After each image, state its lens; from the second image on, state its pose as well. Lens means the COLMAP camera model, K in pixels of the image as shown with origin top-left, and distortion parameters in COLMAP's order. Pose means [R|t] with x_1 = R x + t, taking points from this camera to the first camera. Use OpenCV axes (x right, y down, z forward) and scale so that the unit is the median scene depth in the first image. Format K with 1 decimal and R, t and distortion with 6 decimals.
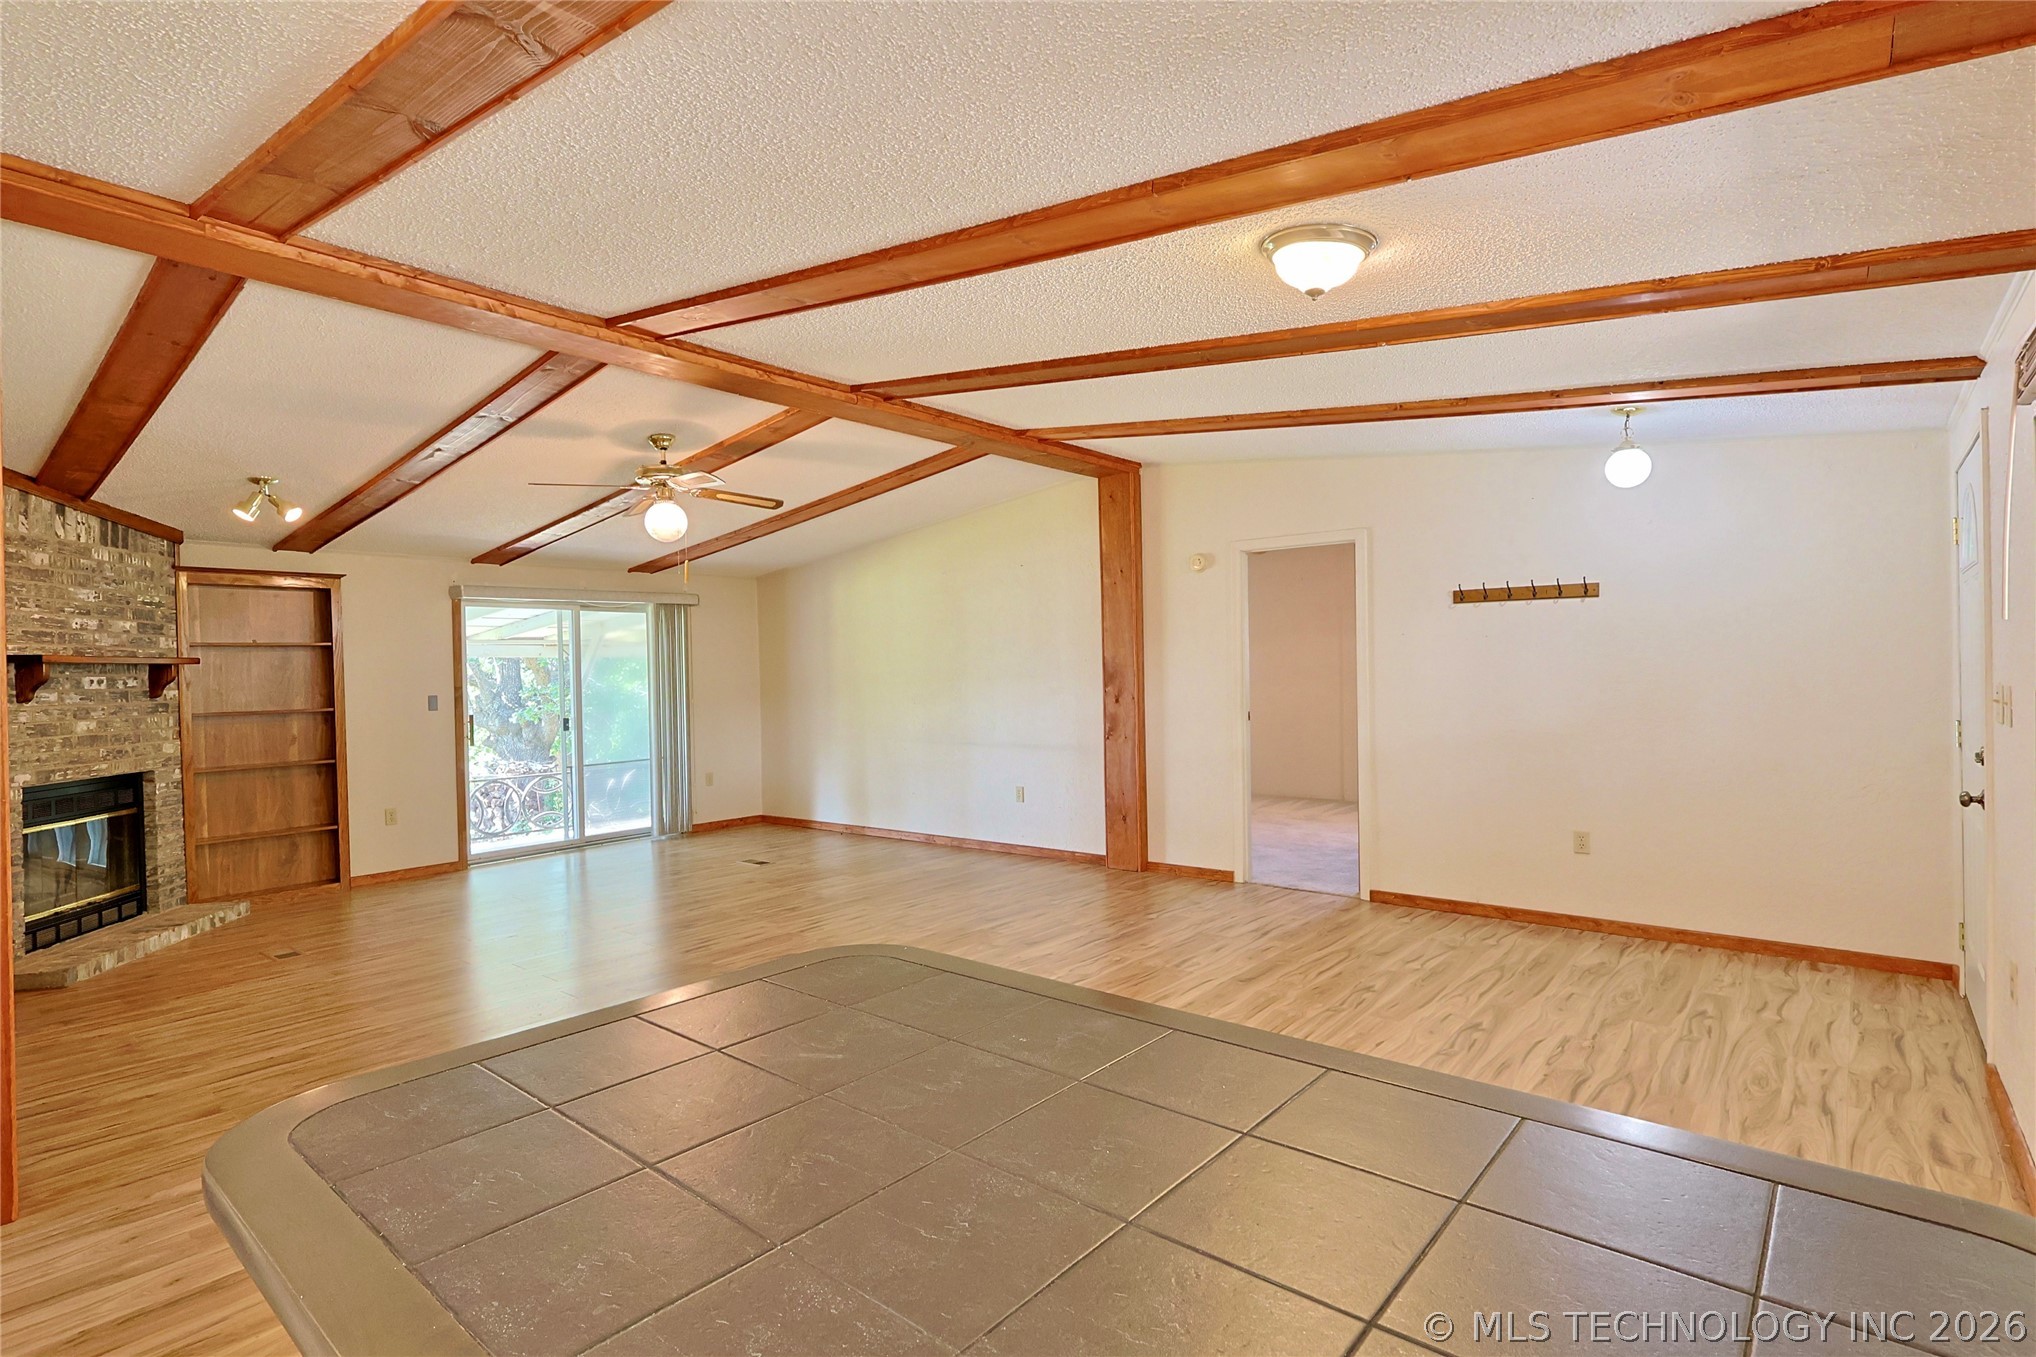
lens RADIAL K [[993.8, 0, 1017.9], [0, 993.8, 683.3], [0, 0, 1]] dist [-0.002662, 0.001884]
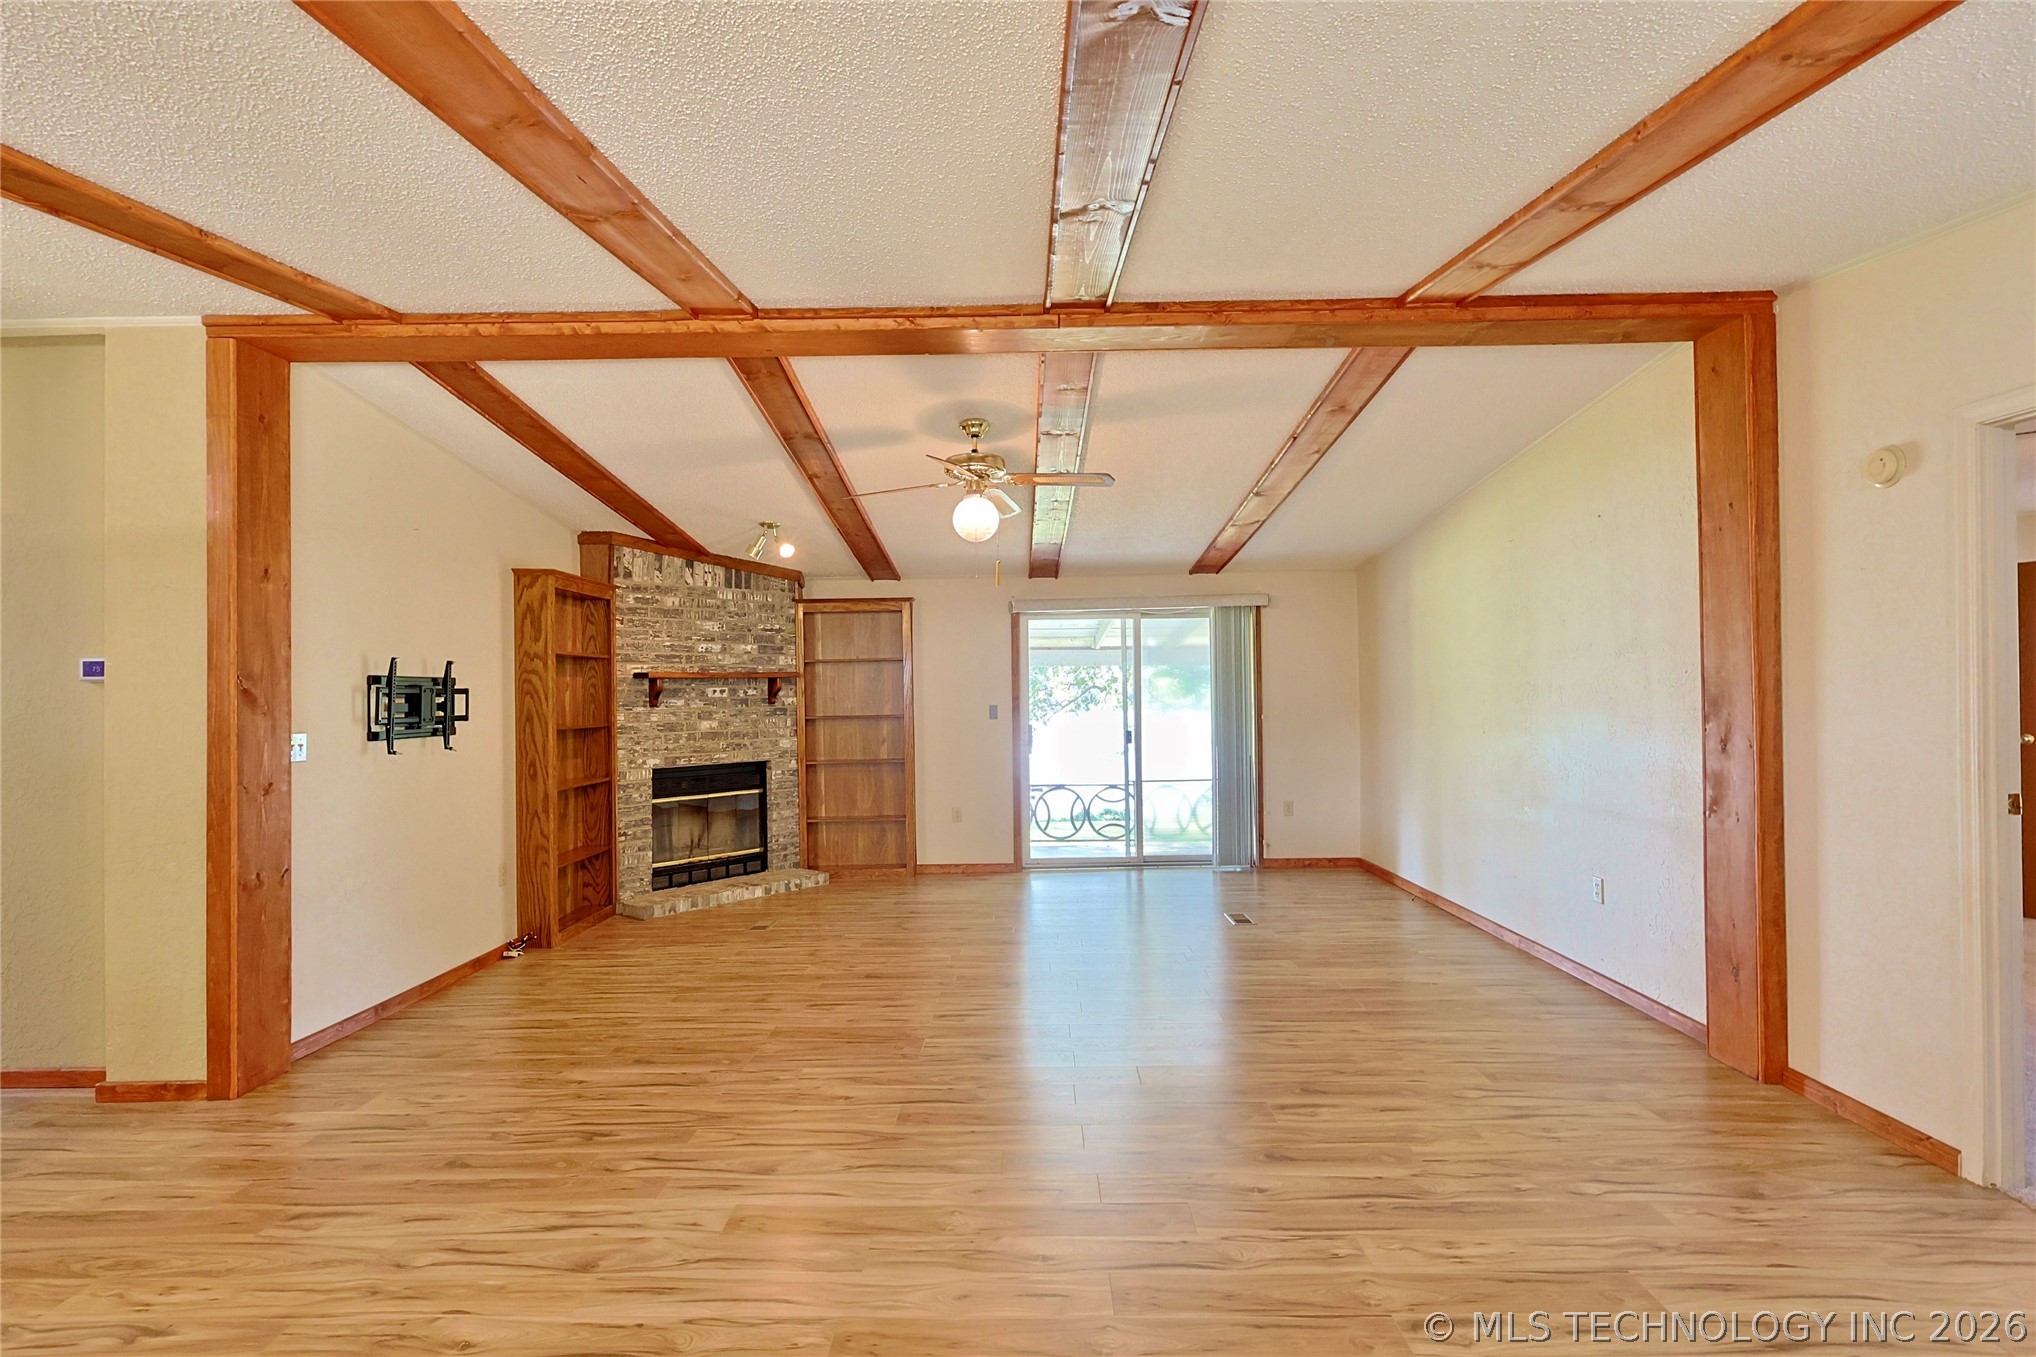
lens RADIAL K [[993.8, 0, 1016.9], [0, 993.8, 684.8], [0, 0, 1]] dist [-0.002662, 0.001884]
pose [[0.634162, 0.009876, -0.773137, 0.324874], [-0.008702, 0.999946, 0.005636, -0.019843], [0.773151, 0.003153, 0.634214, 0.439098]]
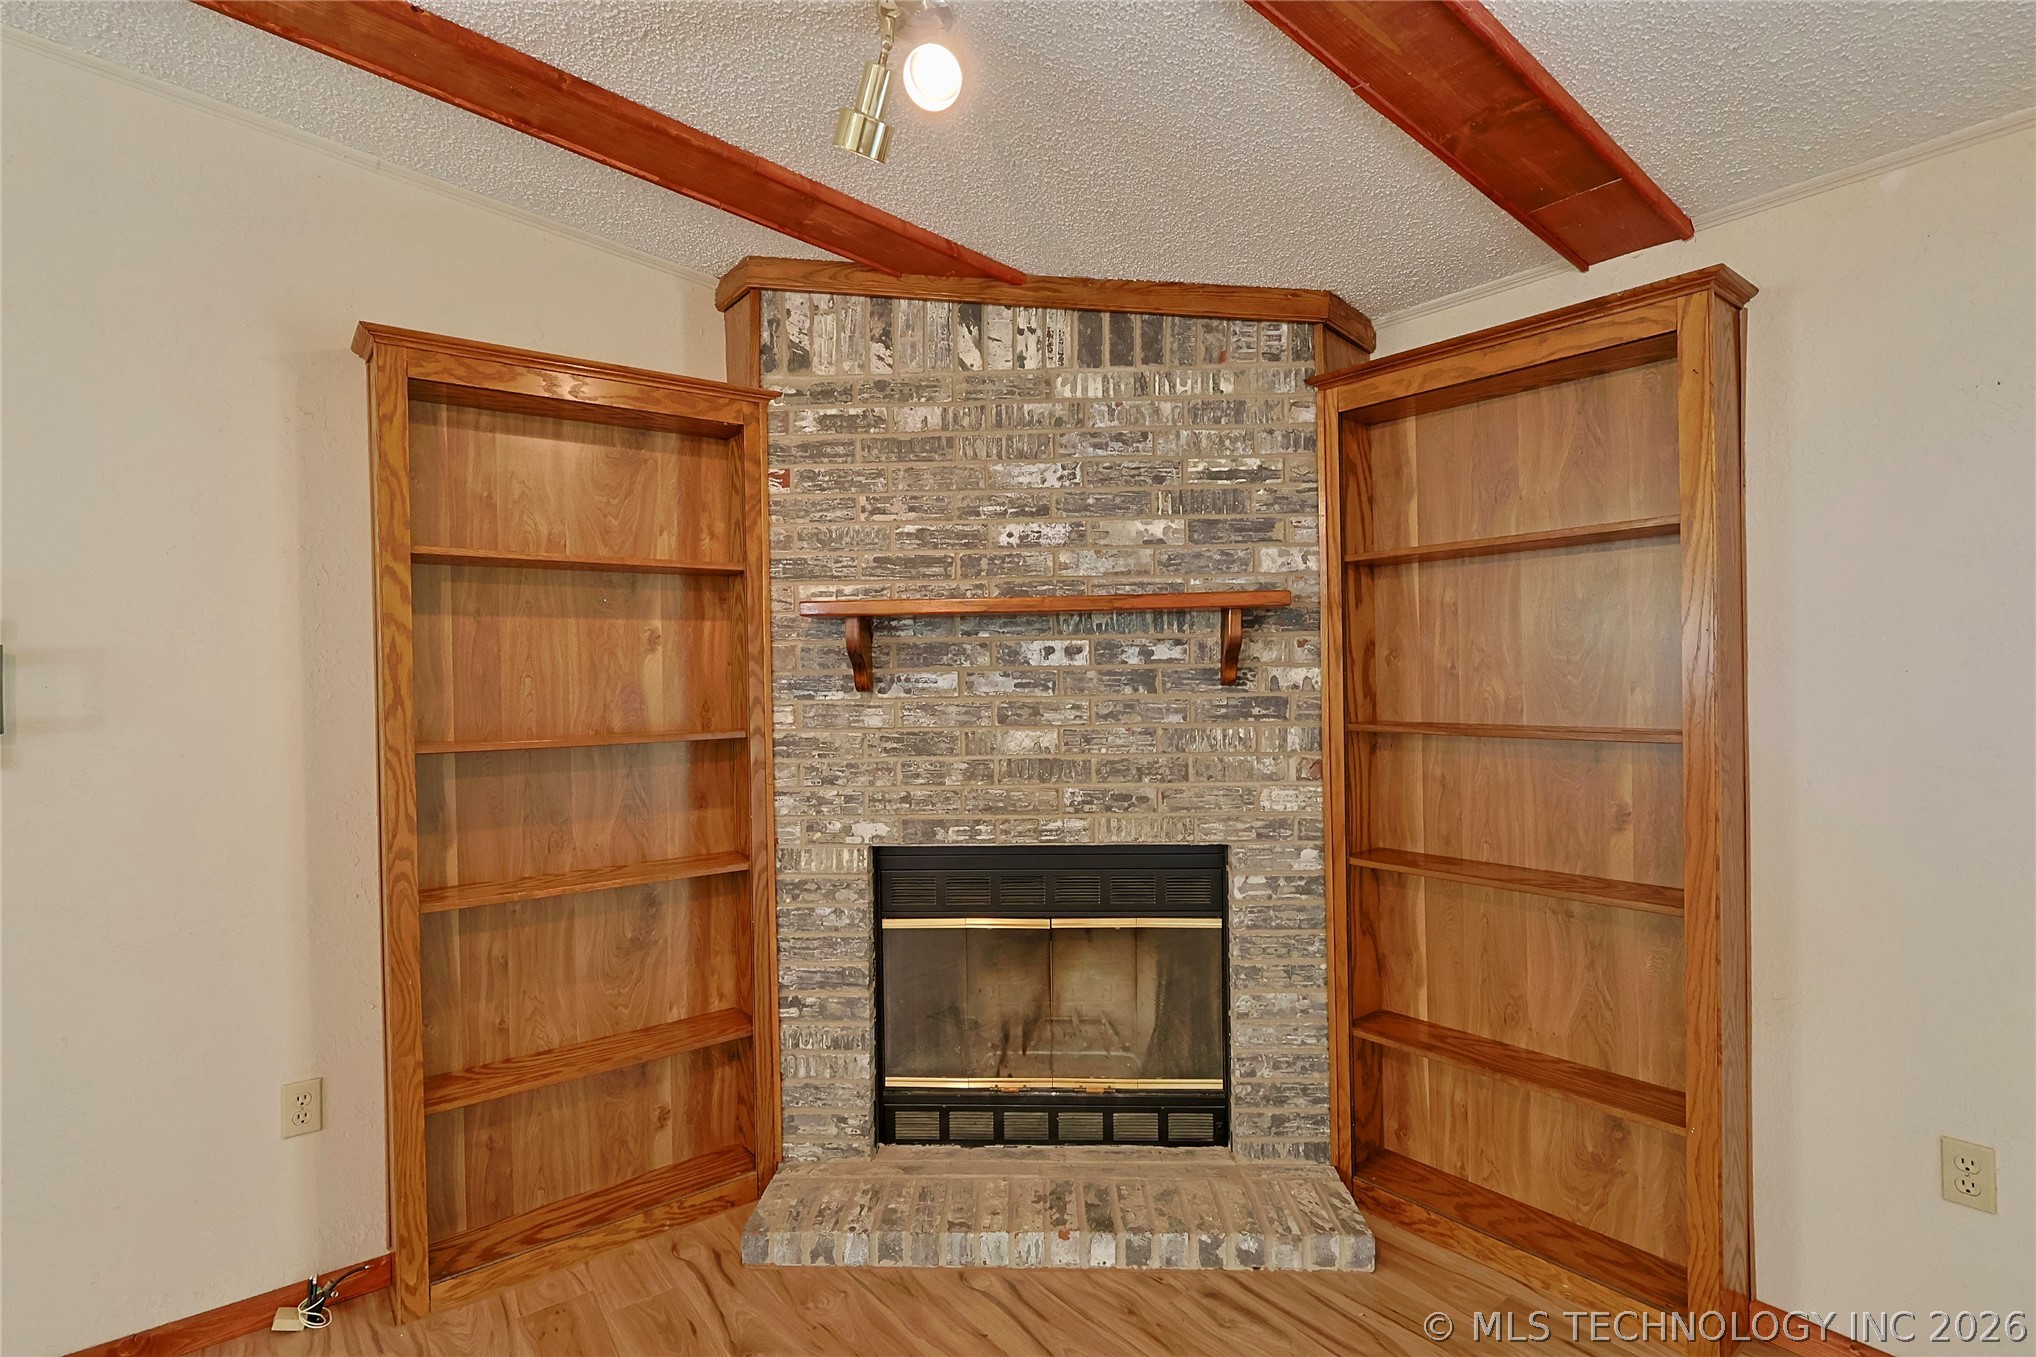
lens RADIAL K [[993.8, 0, 1023.6], [0, 993.8, 681.1], [0, 0, 1]] dist [-0.002662, 0.001884]
pose [[-0.215719, 0.036714, -0.975765, -0.418042], [0.009792, 0.999324, 0.035436, -0.003712], [0.976406, -0.001910, -0.215933, 1.020978]]
